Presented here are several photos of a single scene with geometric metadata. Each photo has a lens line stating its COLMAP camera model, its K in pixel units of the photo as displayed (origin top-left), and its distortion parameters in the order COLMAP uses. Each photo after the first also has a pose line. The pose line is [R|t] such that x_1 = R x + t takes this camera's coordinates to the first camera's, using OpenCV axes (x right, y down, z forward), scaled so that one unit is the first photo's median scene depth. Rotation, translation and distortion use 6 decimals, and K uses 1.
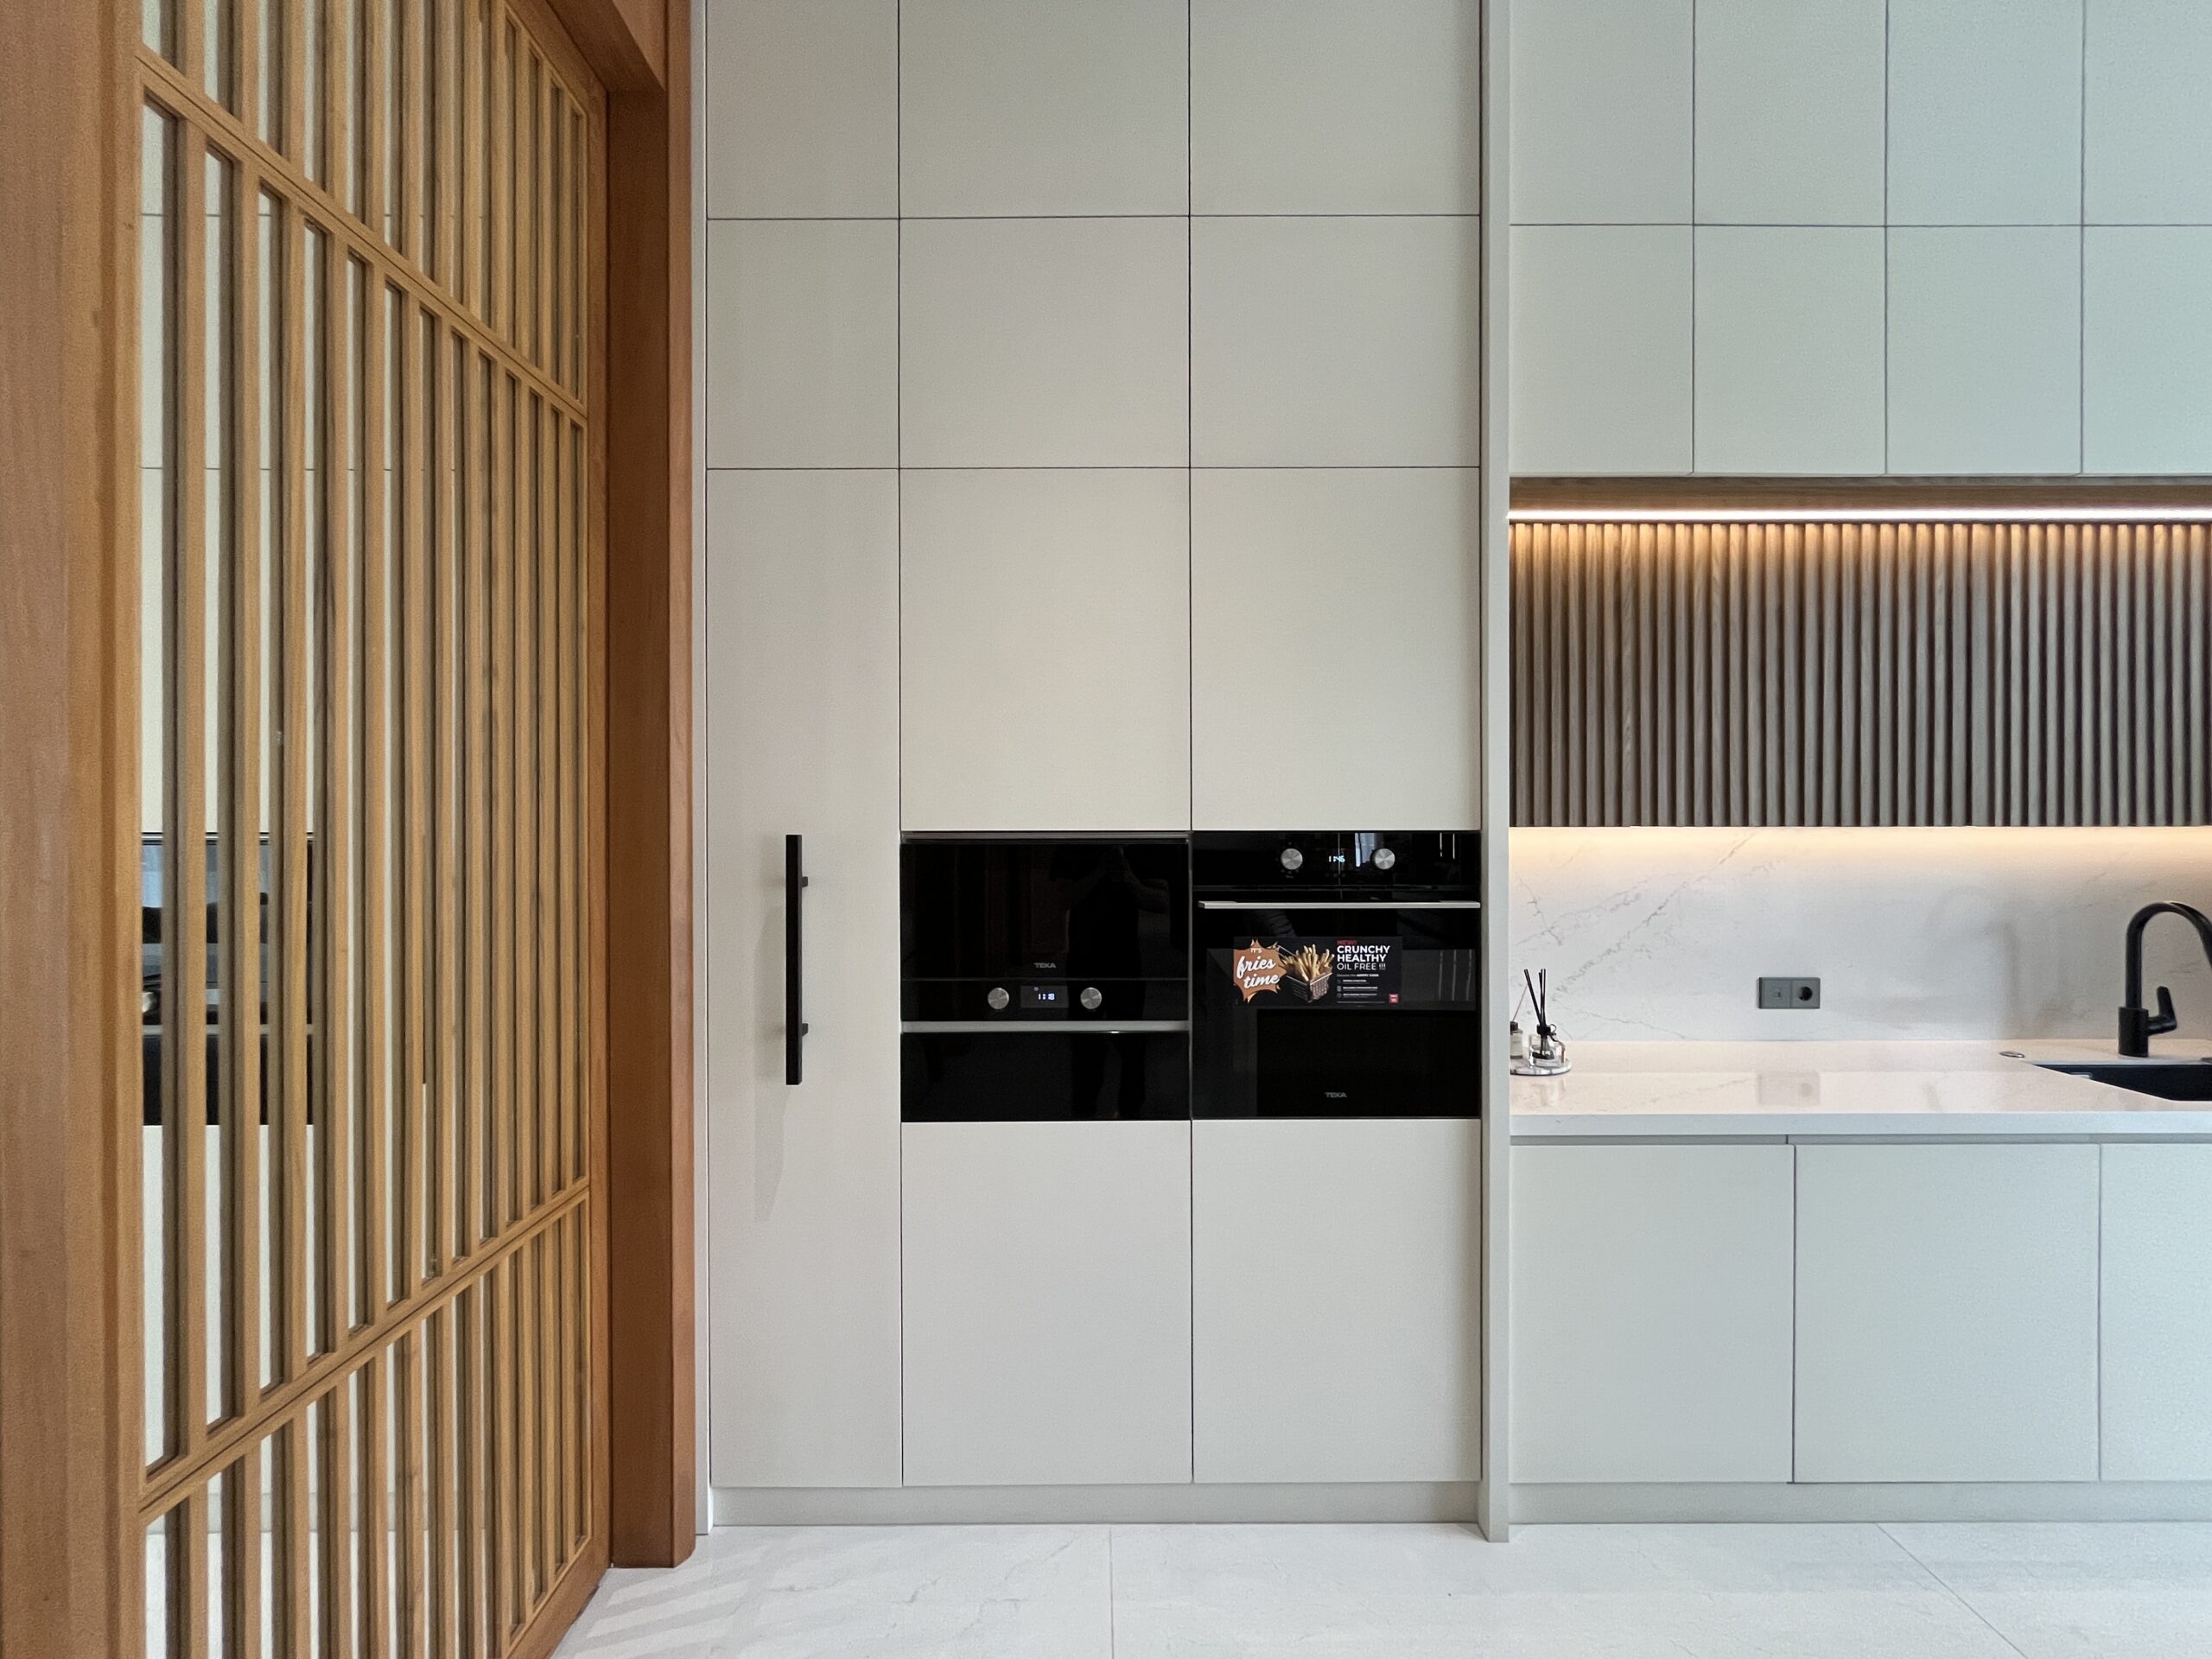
lens RADIAL K [[910.9, 0, 1100.2], [0, 910.9, 824.8], [0, 0, 1]] dist [0.000432, -0.000033]
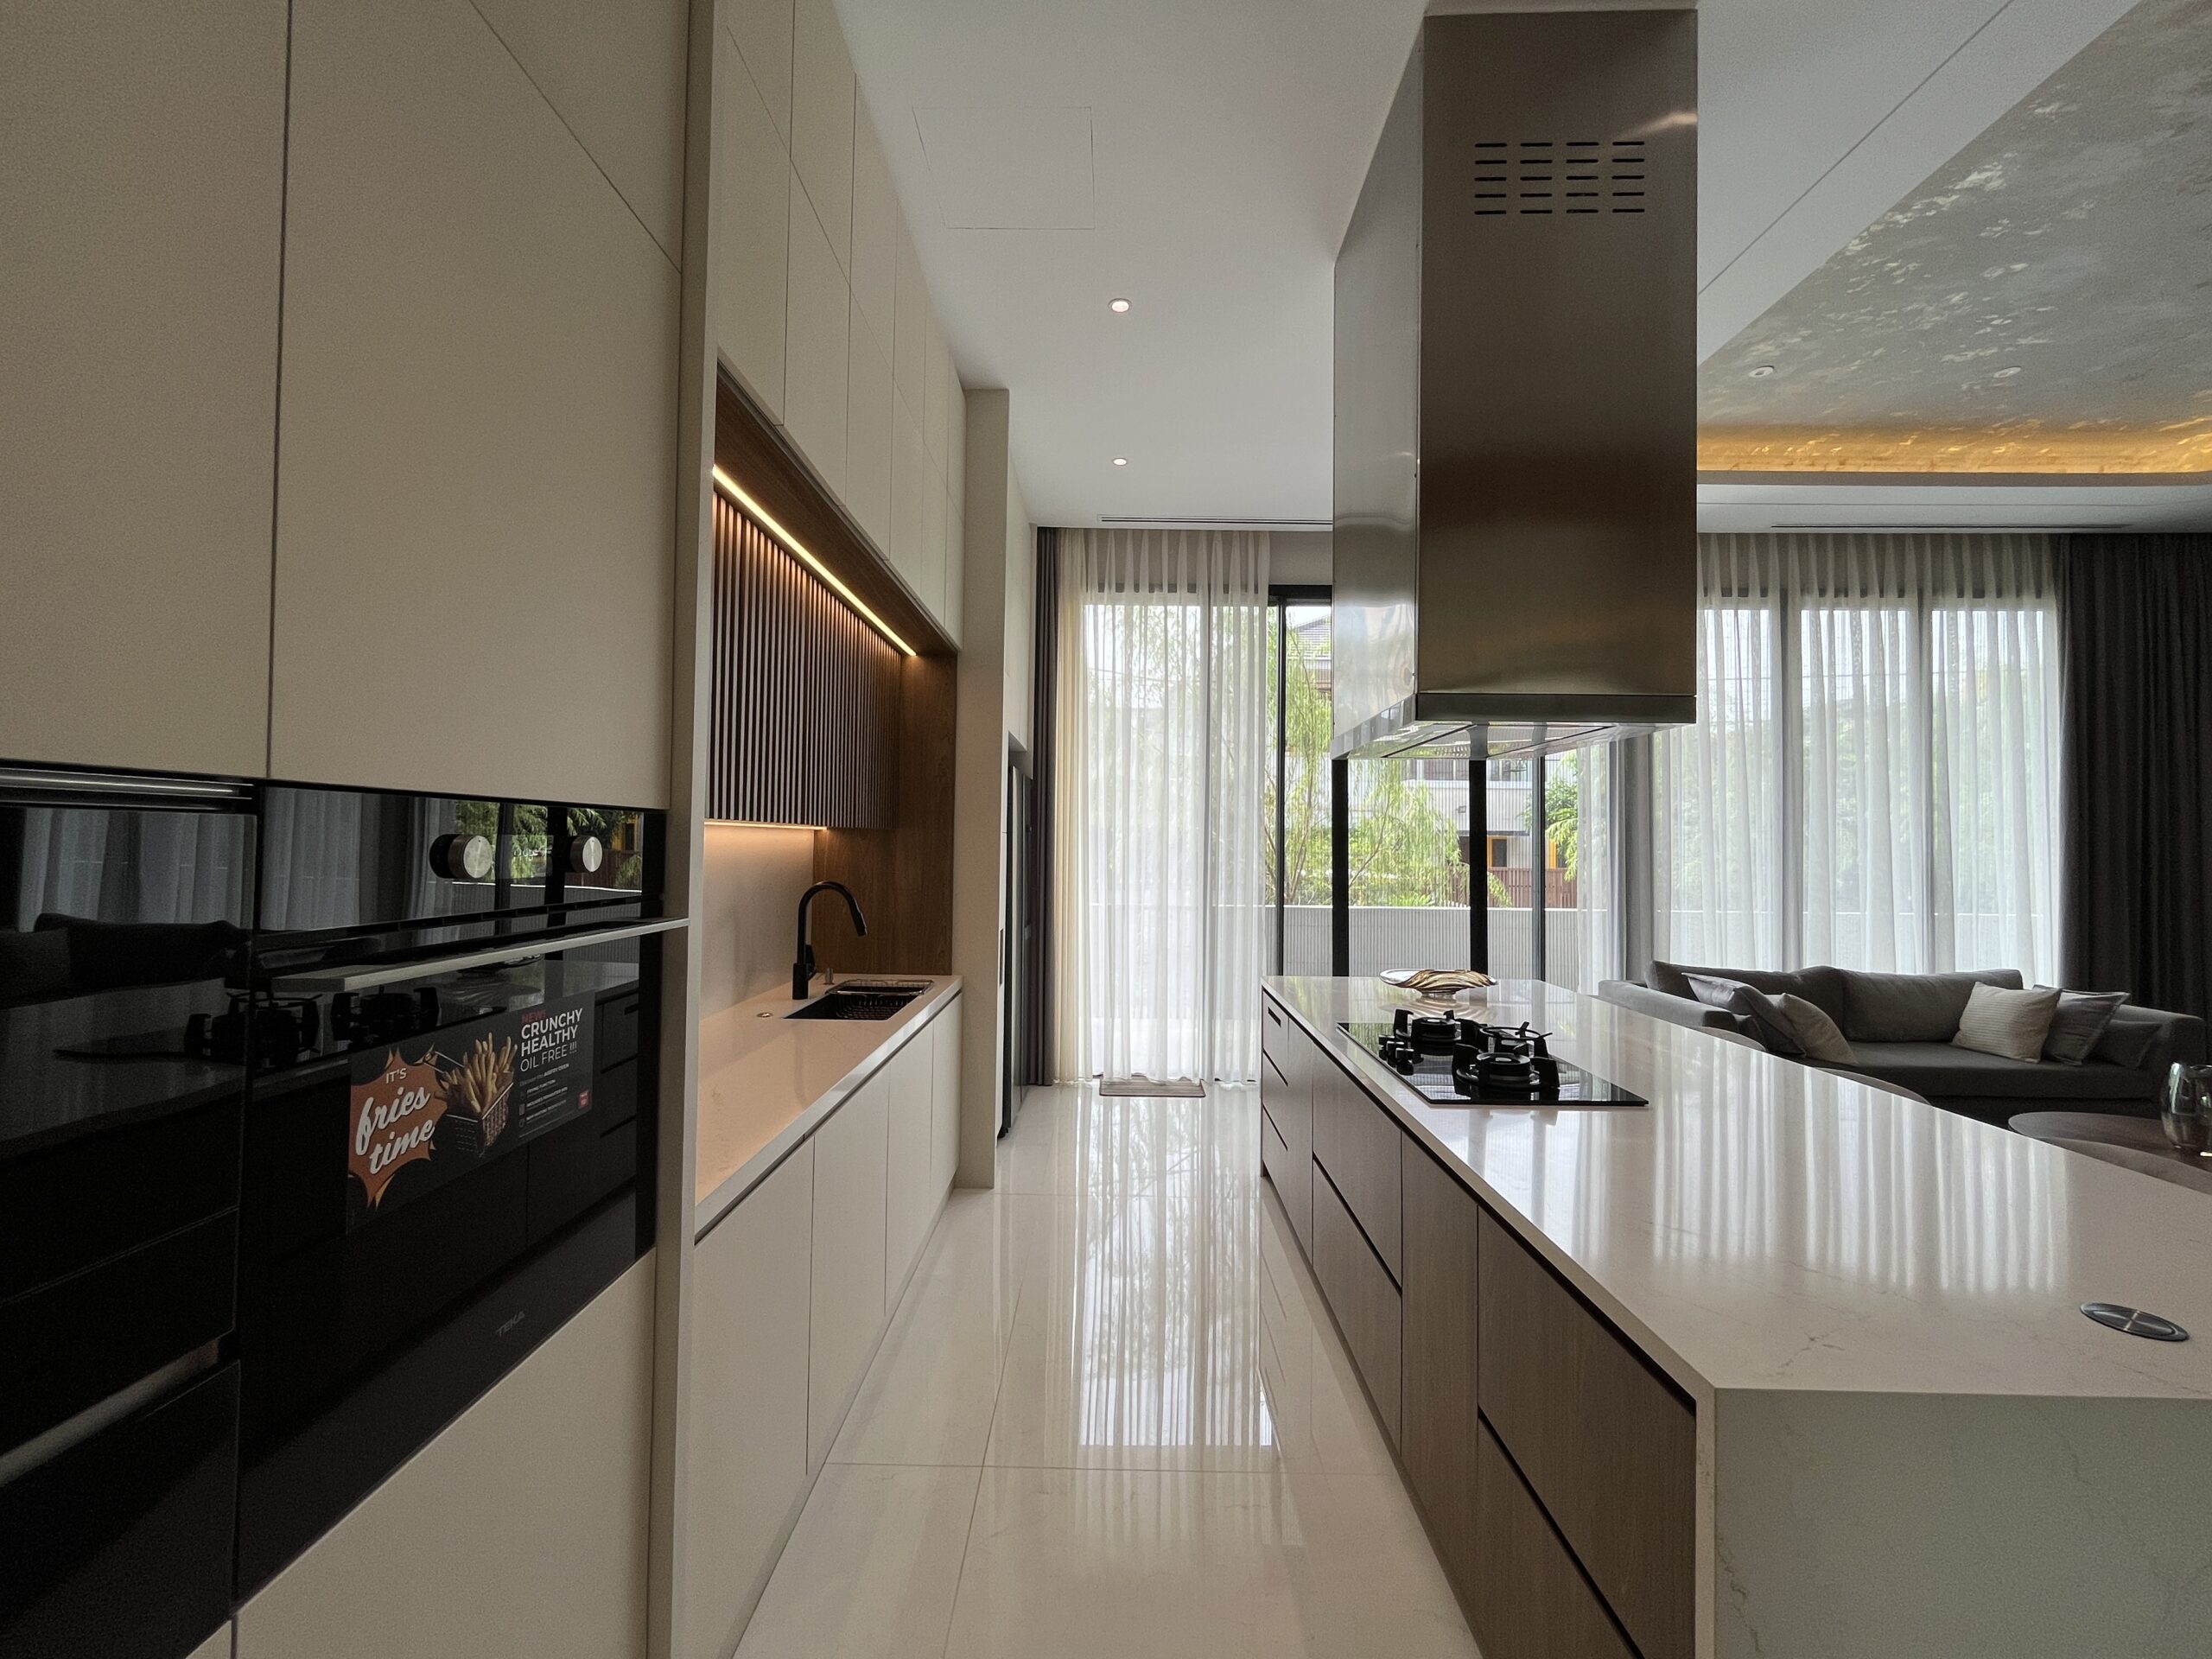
lens RADIAL K [[911.8, 0, 1098.6], [0, 911.8, 824.1], [0, 0, 1]] dist [-0.001446, -0.000330]
pose [[0.023149, 0.023156, 0.999464, -0.244083], [-0.012806, 0.999657, -0.022864, 0.027527], [-0.999650, -0.012270, 0.023438, 0.666978]]
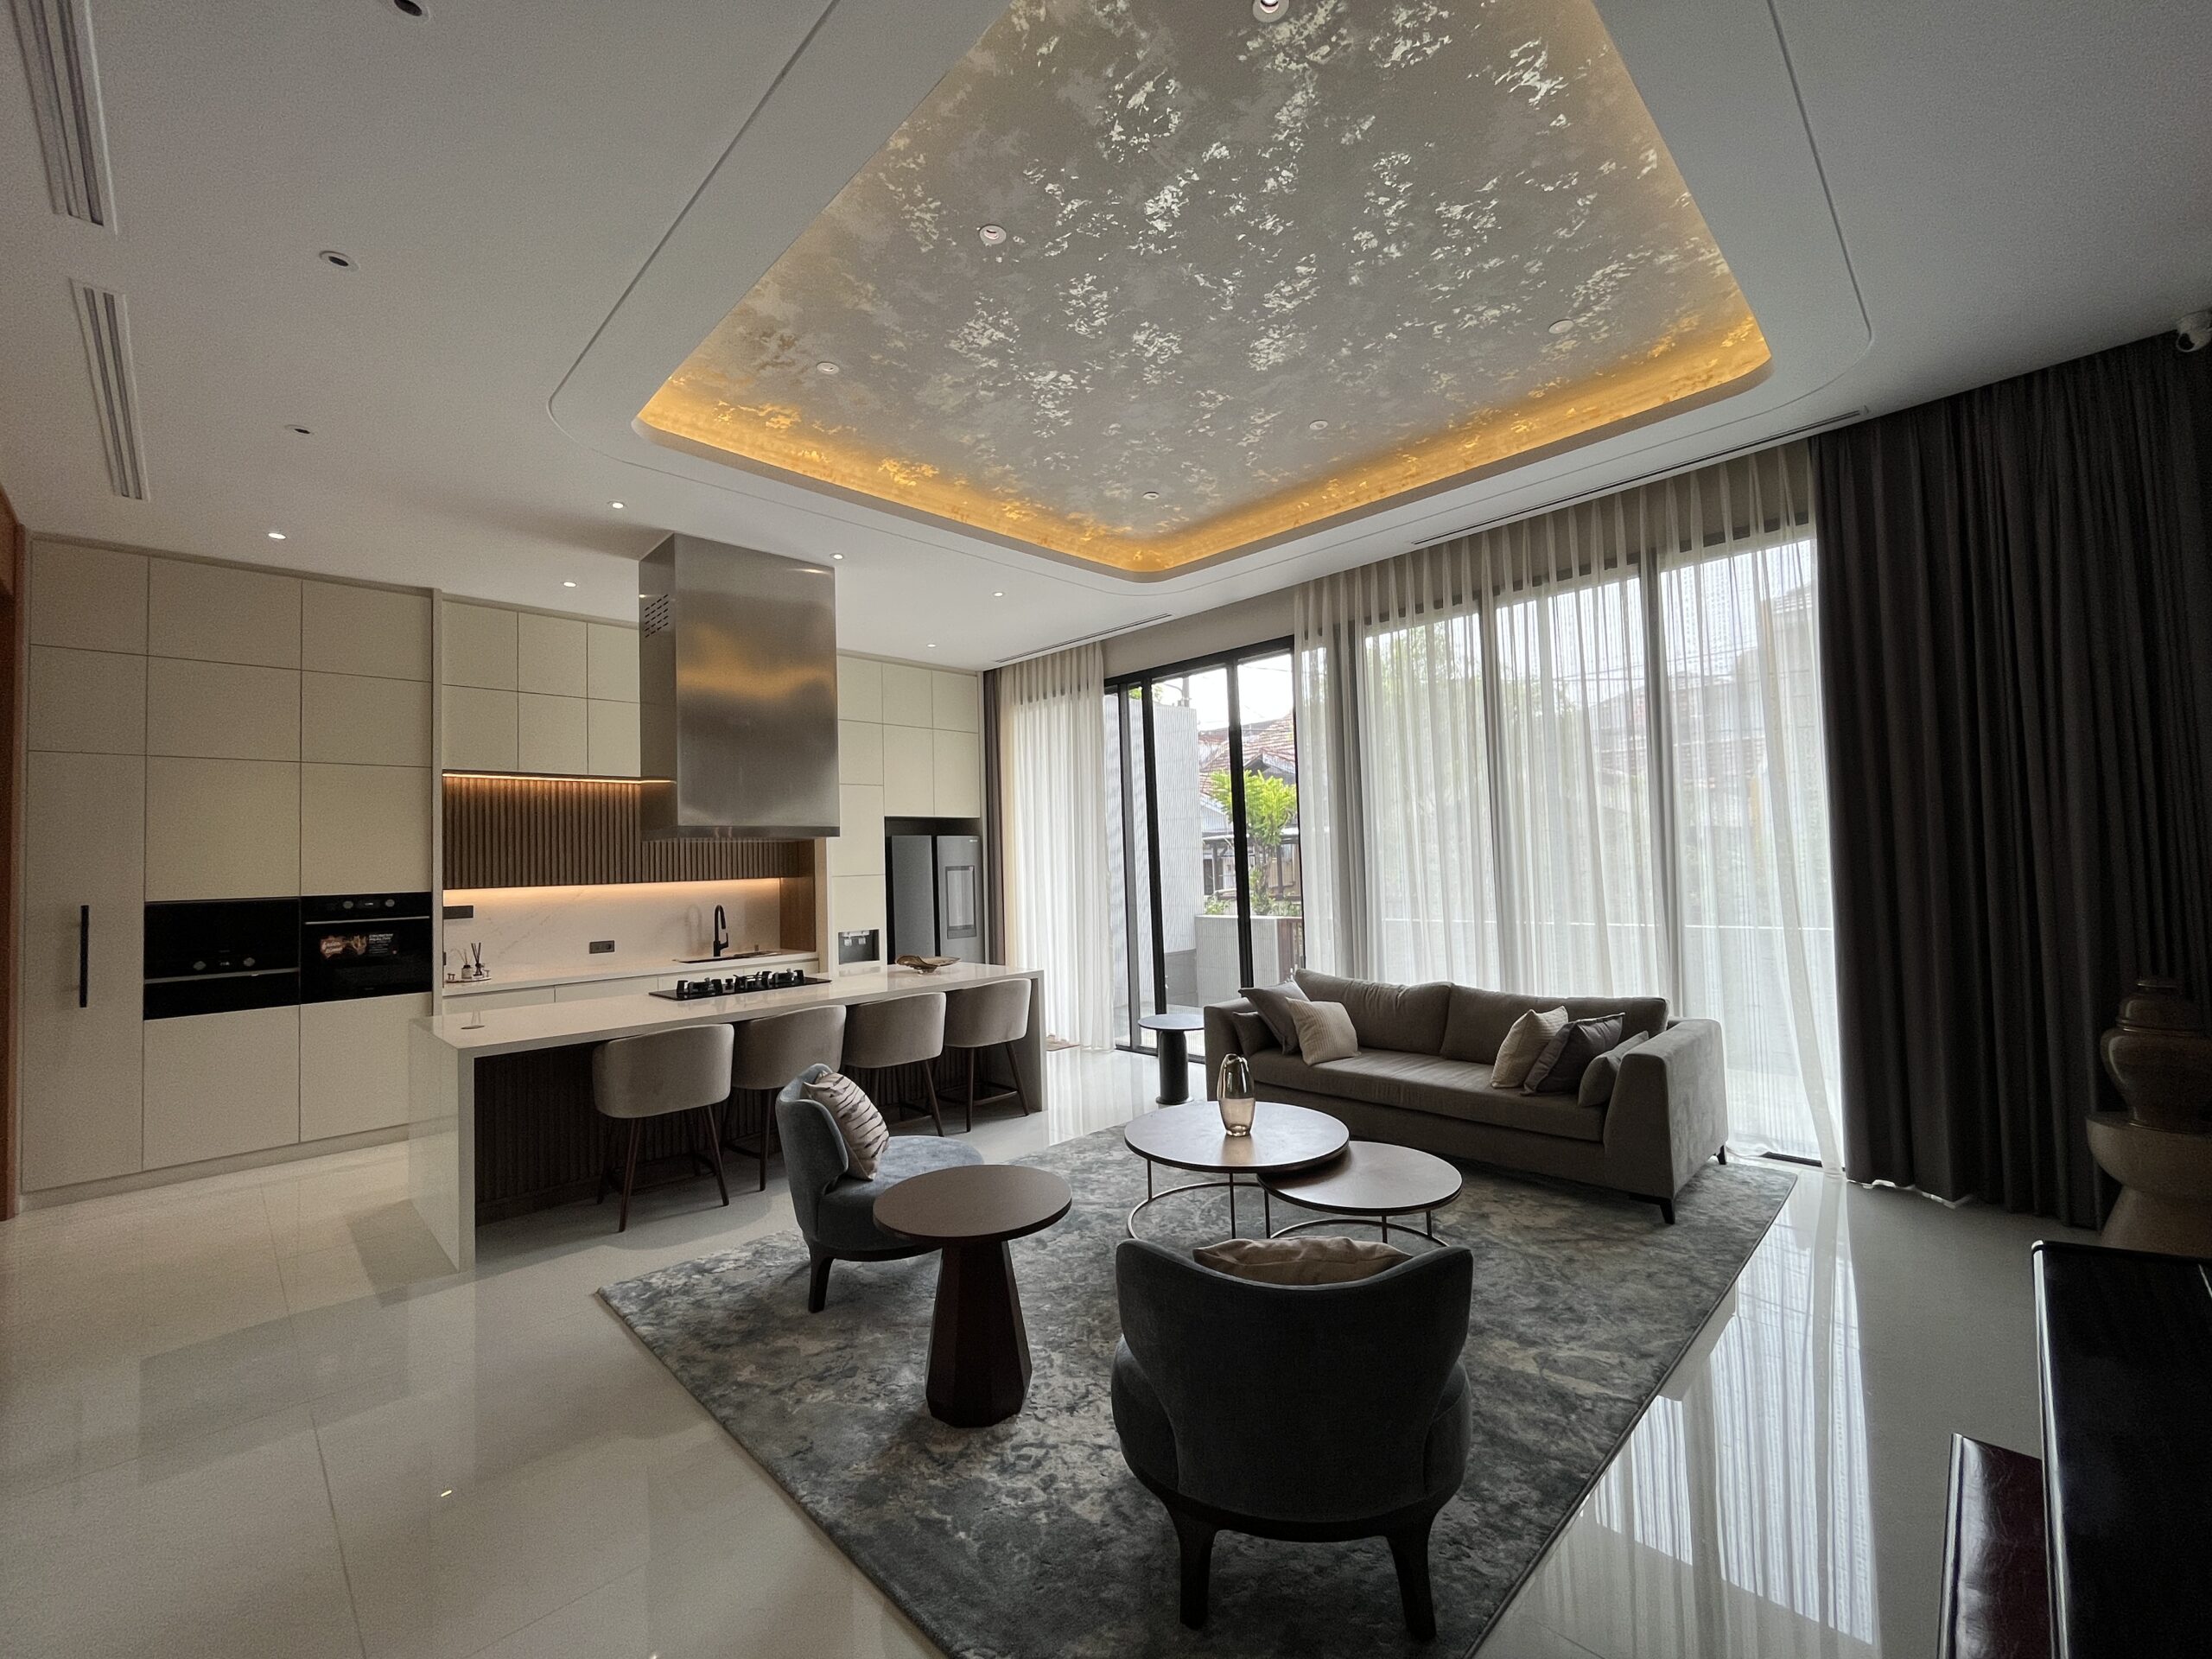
lens RADIAL K [[911.8, 0, 1098.6], [0, 911.8, 824.1], [0, 0, 1]] dist [-0.001446, -0.000330]
pose [[0.716740, 0.008790, 0.697286, -0.086747], [0.030856, 0.998541, -0.044304, -0.014435], [-0.696658, 0.053270, 0.715423, -2.574291]]
